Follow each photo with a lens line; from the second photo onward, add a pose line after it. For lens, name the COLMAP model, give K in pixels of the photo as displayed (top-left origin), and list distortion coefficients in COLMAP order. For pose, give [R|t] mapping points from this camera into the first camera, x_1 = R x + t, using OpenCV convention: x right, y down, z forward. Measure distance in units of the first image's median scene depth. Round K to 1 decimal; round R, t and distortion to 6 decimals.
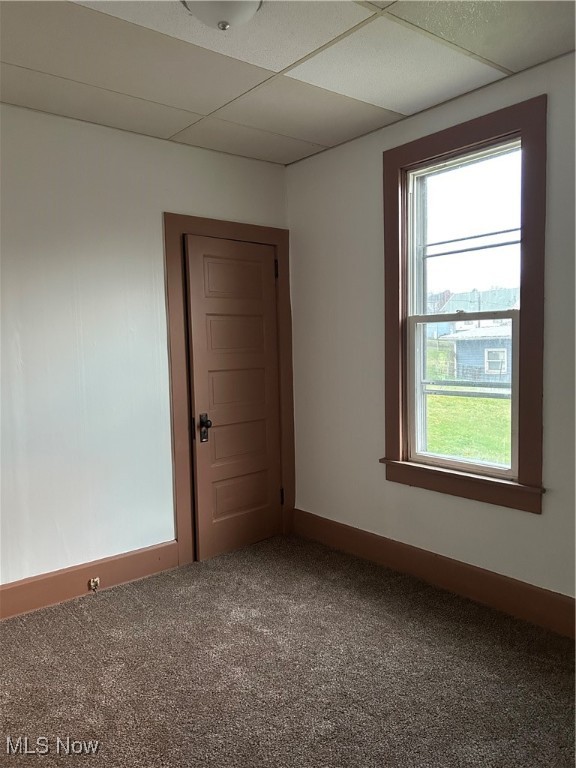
lens RADIAL K [[575.7, 0, 280.1], [0, 575.7, 382.5], [0, 0, 1]] dist [0.049576, -0.055619]
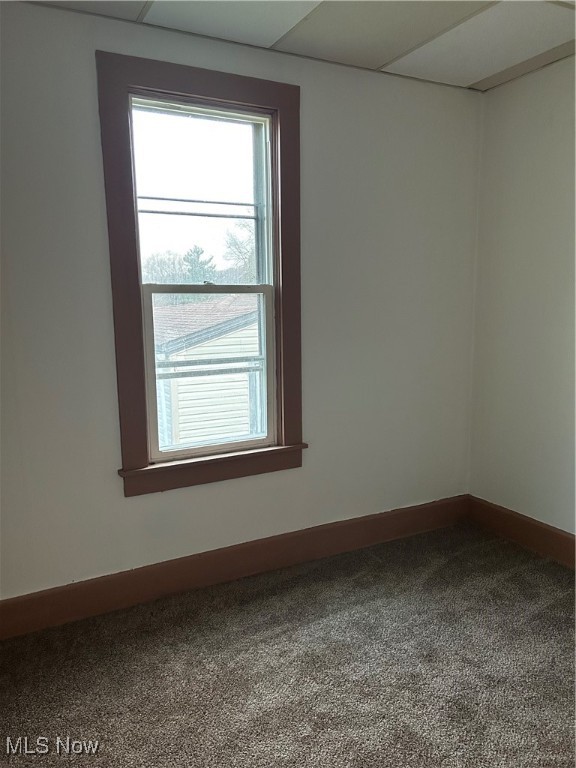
lens RADIAL K [[575.7, 0, 277.2], [0, 575.7, 399.3], [0, 0, 1]] dist [0.049576, -0.055619]
pose [[0.188616, -0.130327, 0.973365, -0.608329], [0.088097, 0.989404, 0.115403, -0.037828], [-0.978092, 0.063984, 0.198099, 0.757070]]
